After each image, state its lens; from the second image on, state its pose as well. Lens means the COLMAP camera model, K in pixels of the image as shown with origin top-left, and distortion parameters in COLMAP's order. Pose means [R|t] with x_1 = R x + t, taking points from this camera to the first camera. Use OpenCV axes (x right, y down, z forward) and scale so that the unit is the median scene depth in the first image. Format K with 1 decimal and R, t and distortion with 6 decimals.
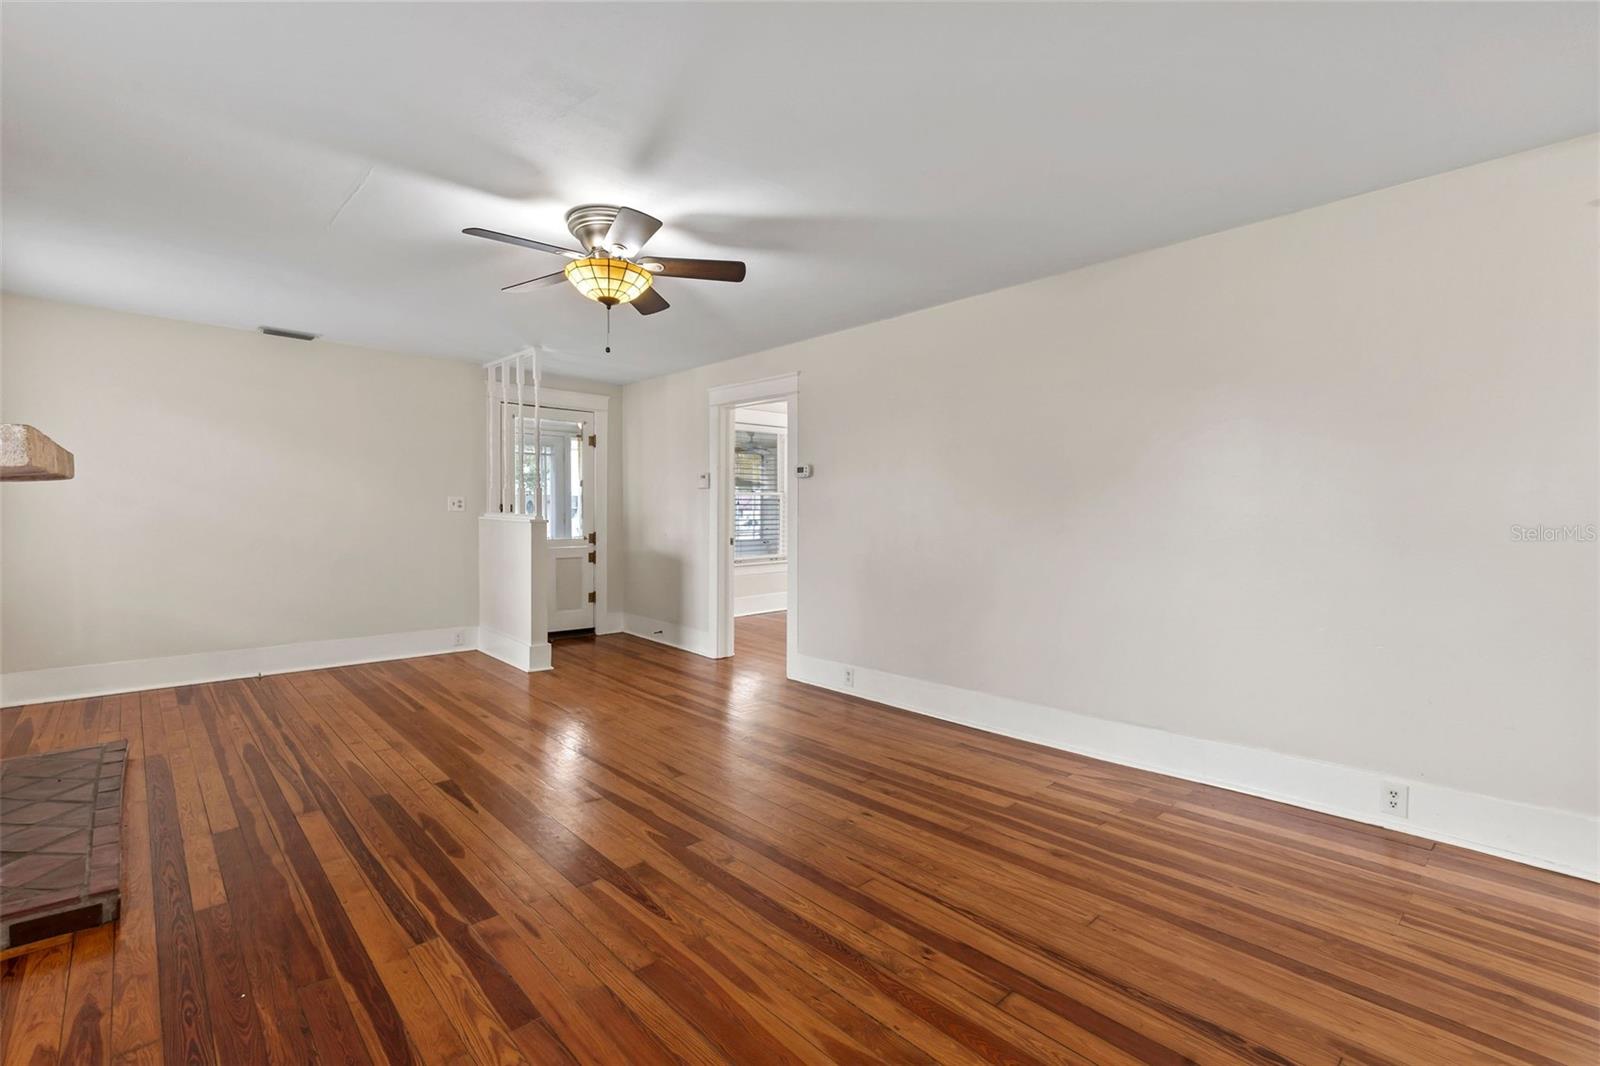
lens RADIAL K [[720.0, 0, 796.5], [0, 720.0, 512.7], [0, 0, 1]] dist [0.005994, -0.000253]
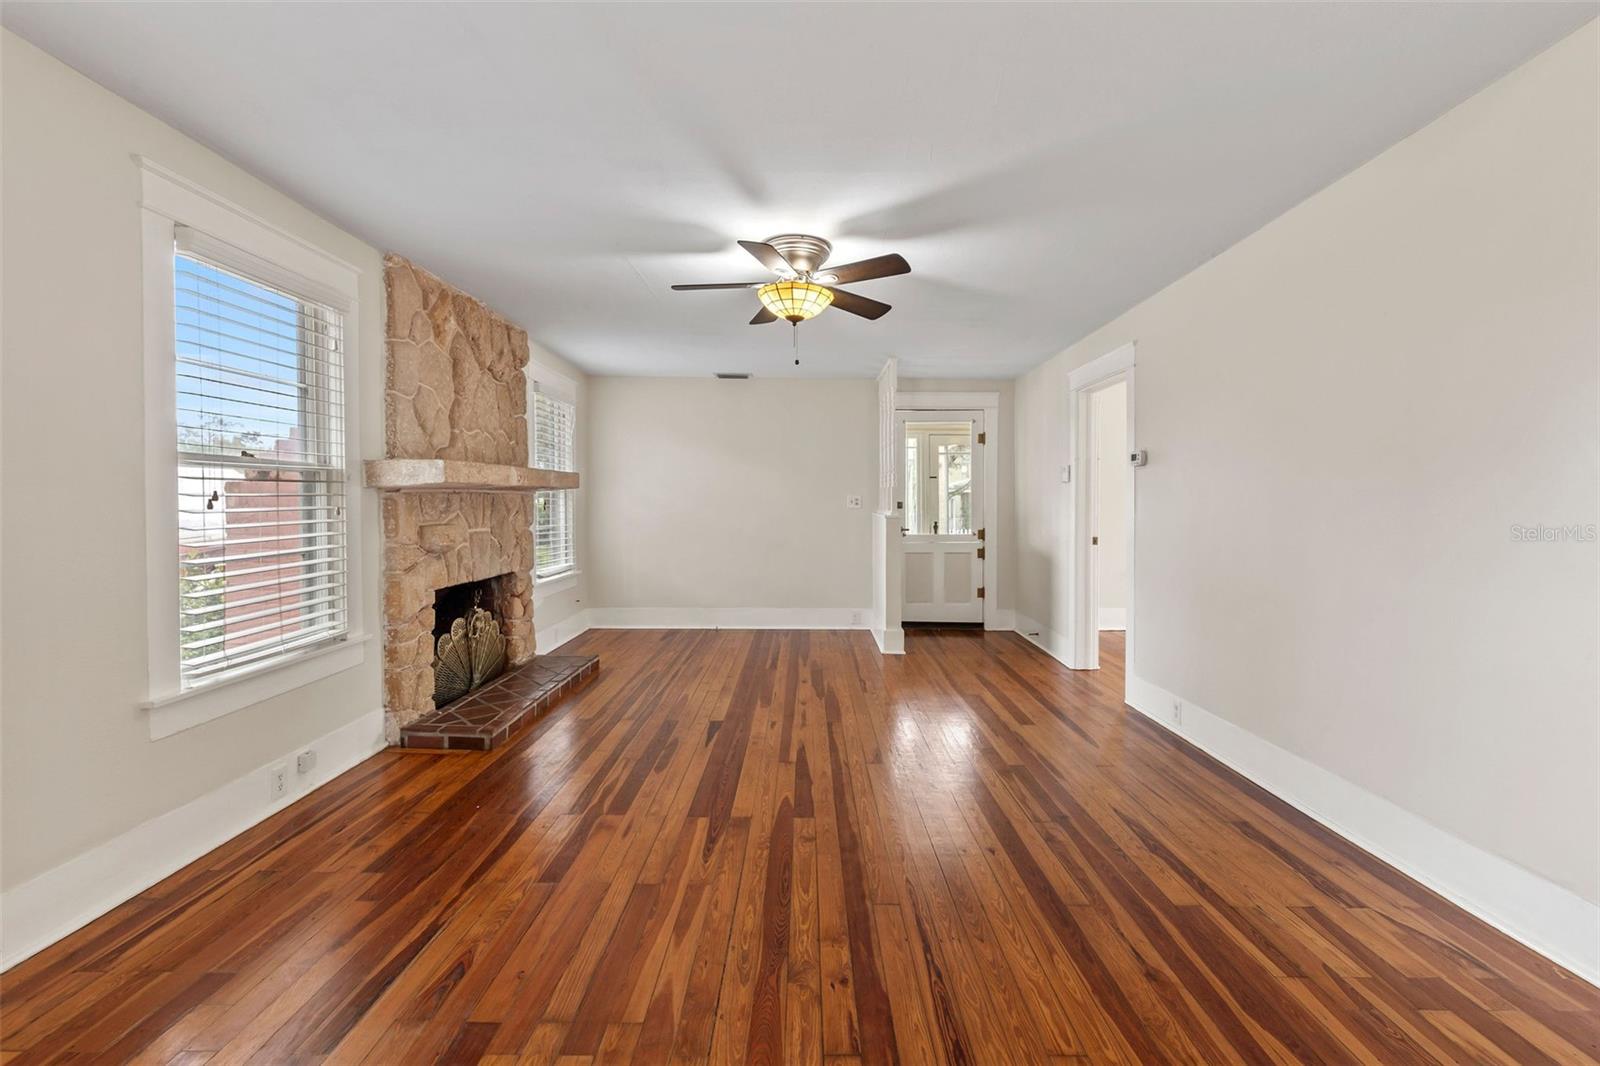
lens RADIAL K [[720.0, 0, 796.5], [0, 720.0, 512.7], [0, 0, 1]] dist [0.005994, -0.000253]
pose [[0.723932, 0.001097, -0.689870, 0.486937], [0.001045, 0.999996, 0.002687, 0.003809], [0.689870, -0.002666, 0.723928, 0.184201]]
